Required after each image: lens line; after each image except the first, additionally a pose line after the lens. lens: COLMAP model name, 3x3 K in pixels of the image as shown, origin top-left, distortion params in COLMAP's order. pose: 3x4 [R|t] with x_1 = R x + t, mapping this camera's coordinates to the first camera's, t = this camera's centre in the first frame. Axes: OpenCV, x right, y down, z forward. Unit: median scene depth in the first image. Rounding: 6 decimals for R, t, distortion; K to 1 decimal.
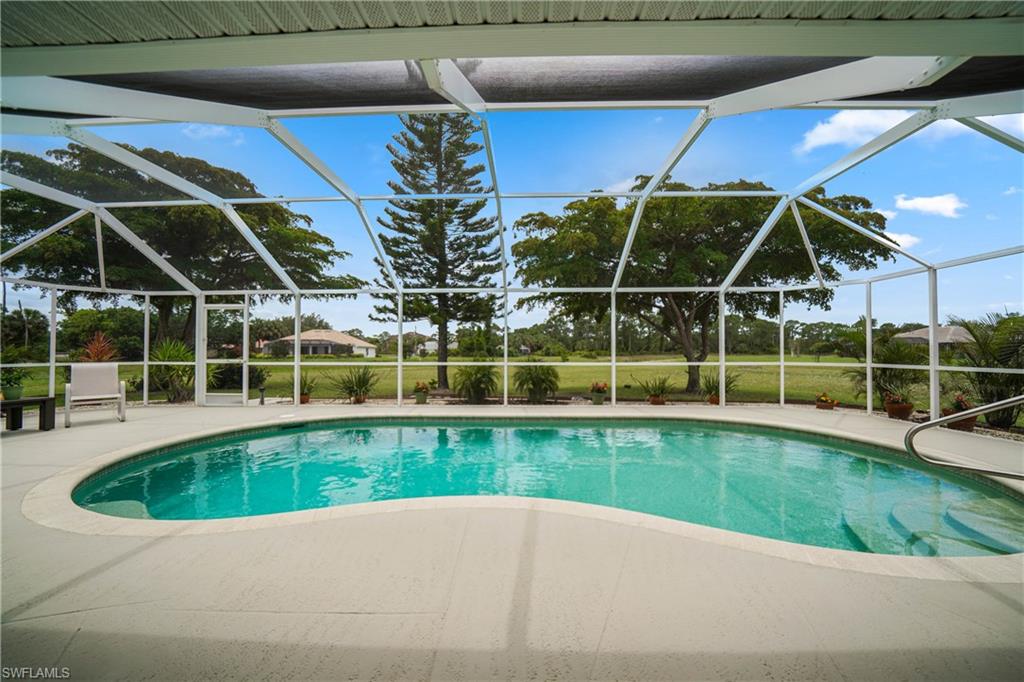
lens RADIAL K [[356.9, 0, 517.8], [0, 356.9, 346.4], [0, 0, 1]] dist [-0.015829, 0.000077]
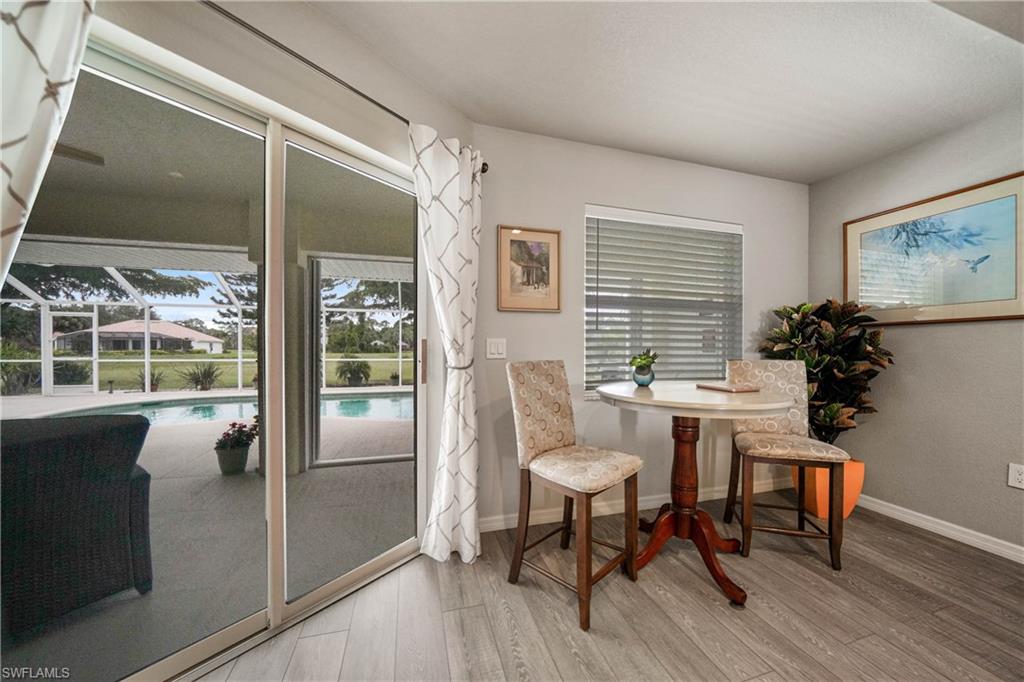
lens RADIAL K [[356.9, 0, 512.9], [0, 356.9, 353.1], [0, 0, 1]] dist [-0.015829, 0.000077]
pose [[0.953200, 0.000024, 0.302340, 0.155914], [-0.009453, 0.999513, 0.029723, -0.018293], [-0.302192, -0.031190, 0.952737, -0.369430]]
